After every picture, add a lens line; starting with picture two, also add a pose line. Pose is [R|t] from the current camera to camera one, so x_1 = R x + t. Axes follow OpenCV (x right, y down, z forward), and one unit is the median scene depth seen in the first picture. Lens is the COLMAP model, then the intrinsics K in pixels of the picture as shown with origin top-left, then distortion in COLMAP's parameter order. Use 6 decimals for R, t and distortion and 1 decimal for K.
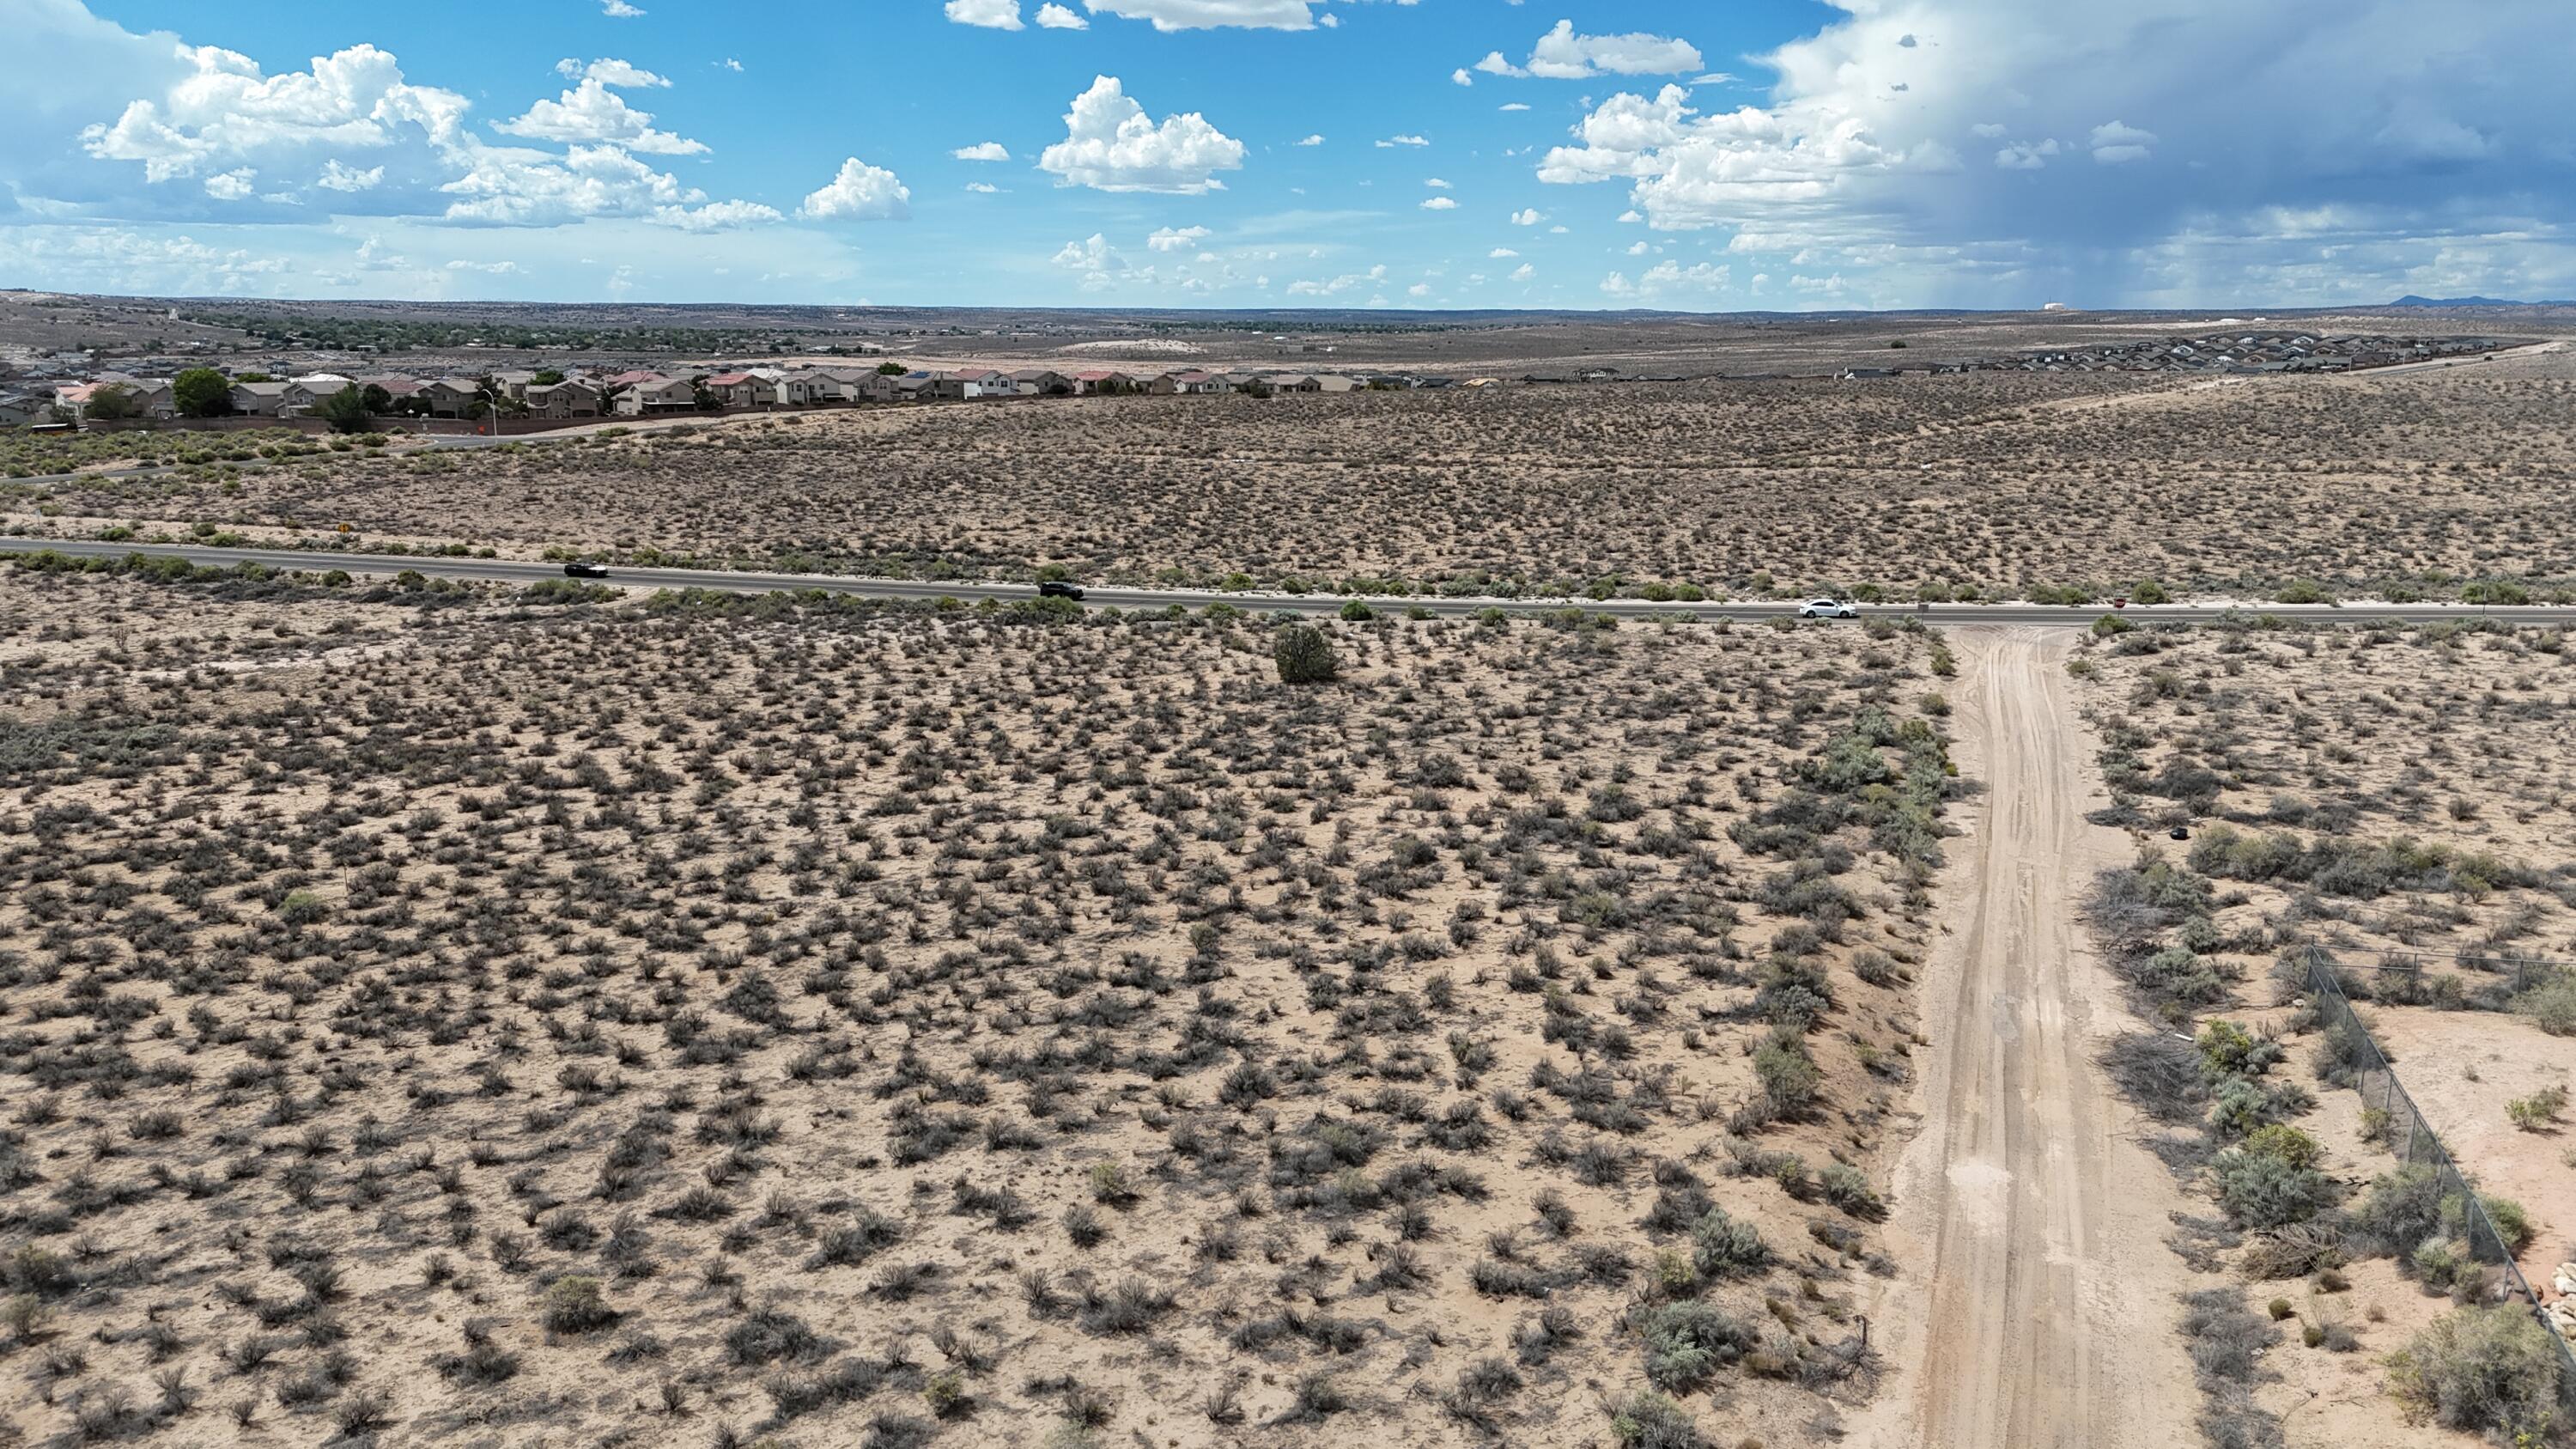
lens RADIAL K [[1891.0, 0, 1294.8], [0, 1891.0, 717.3], [0, 0, 1]] dist [0.069722, -0.063223]
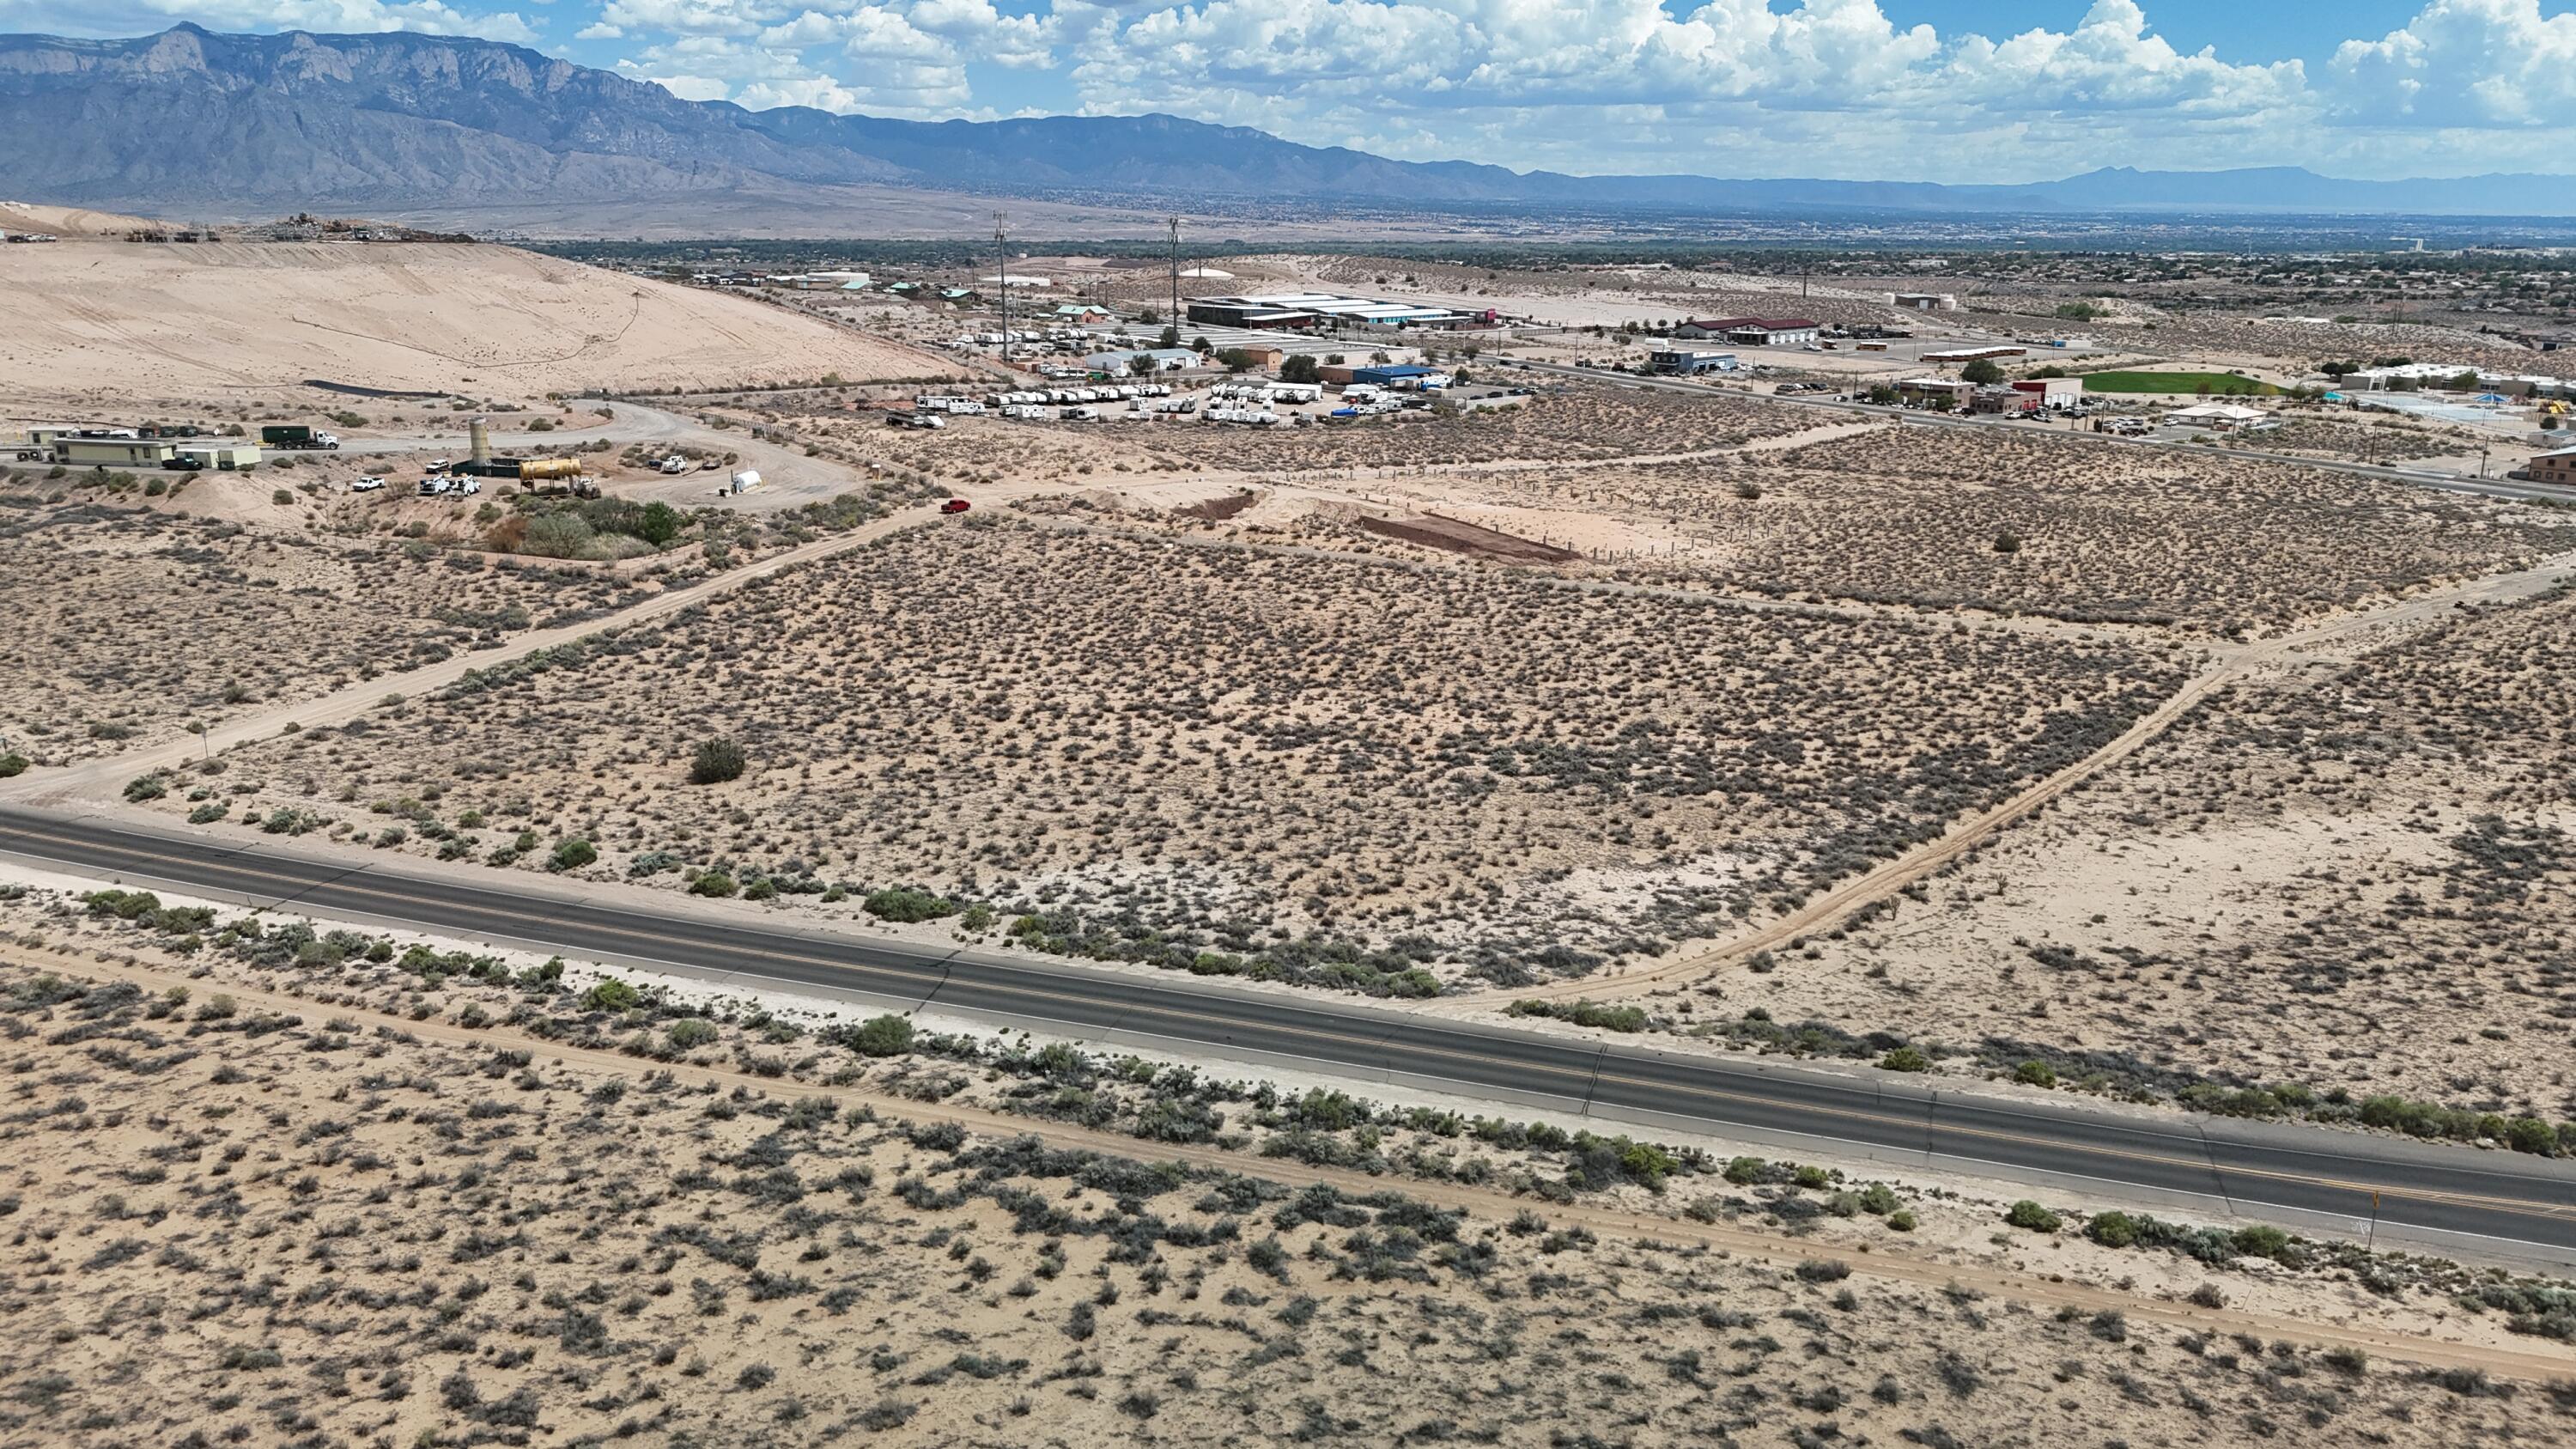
lens RADIAL K [[1891.0, 0, 1293.8], [0, 1891.0, 742.2], [0, 0, 1]] dist [0.069722, -0.063223]
pose [[-0.999588, -0.005667, -0.028124, -0.479179], [-0.018015, 0.886919, 0.461574, -0.892399], [0.022328, 0.461891, -0.886656, 2.944313]]
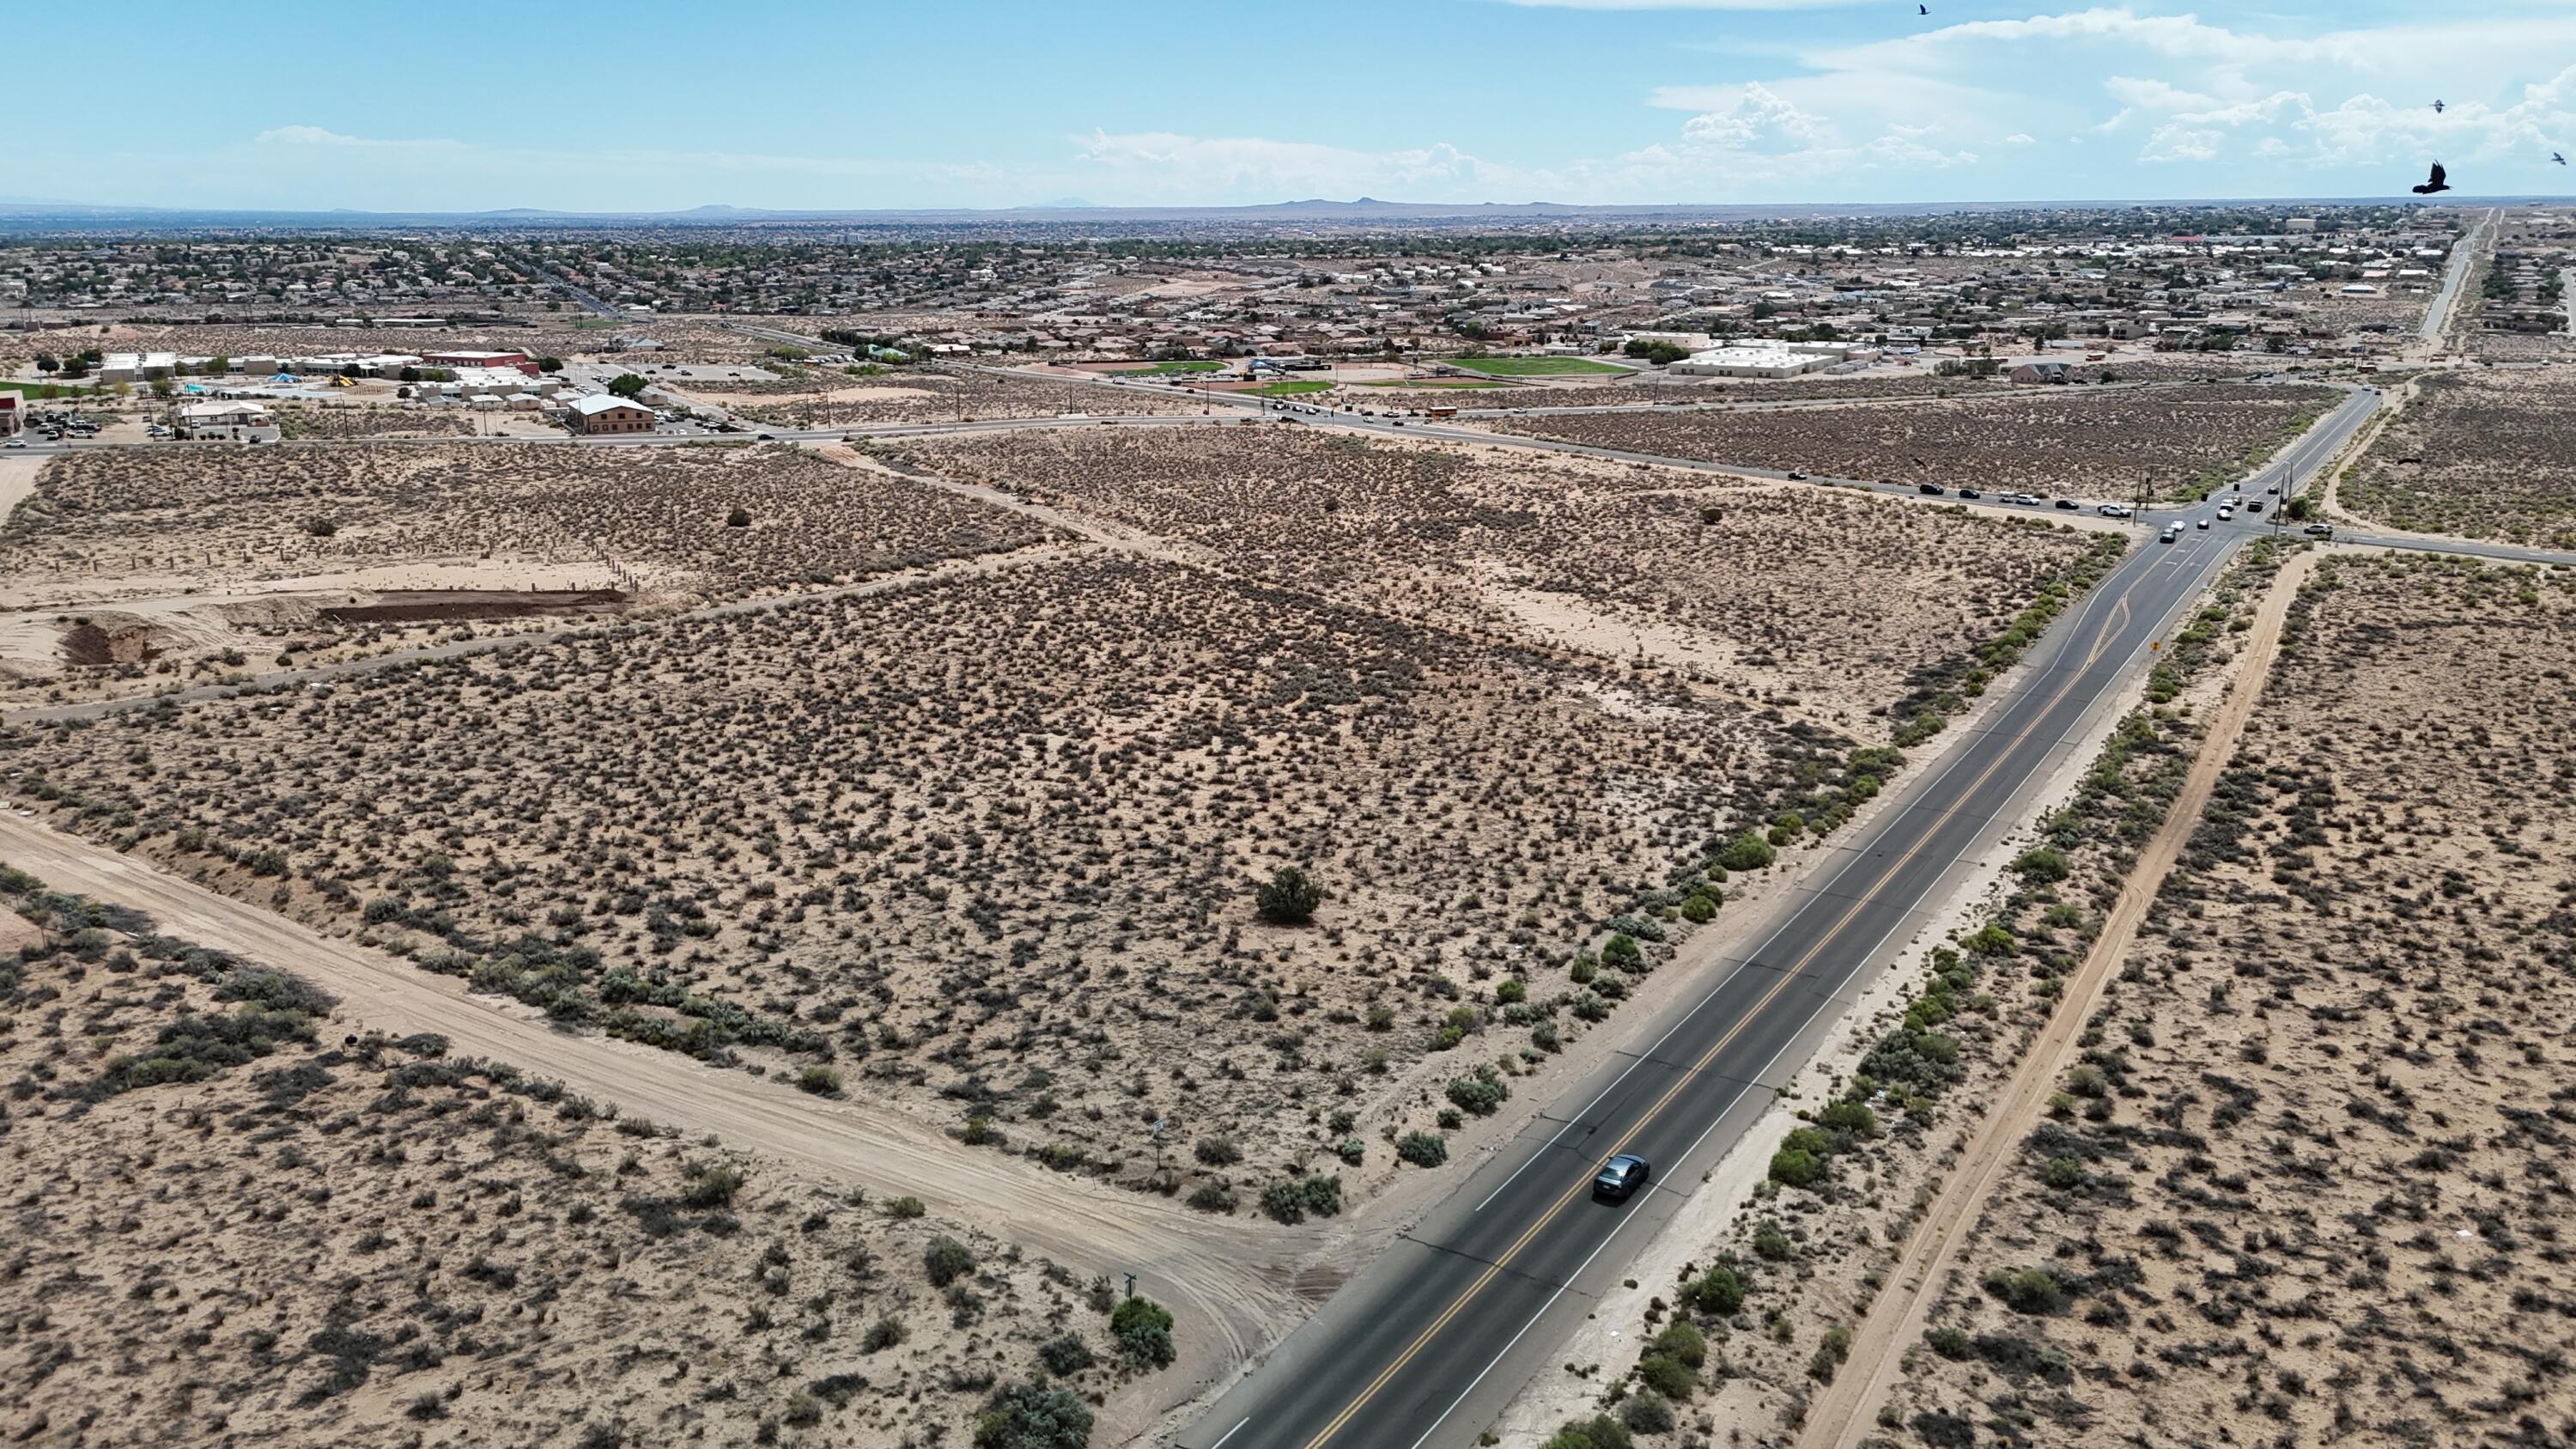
lens RADIAL K [[1891.0, 0, 1295.3], [0, 1891.0, 761.0], [0, 0, 1]] dist [0.069722, -0.063223]
pose [[-0.211816, 0.264928, -0.940716, 1.343061], [-0.206076, 0.928808, 0.307975, -0.589712], [0.955336, 0.259093, -0.142141, 1.545931]]
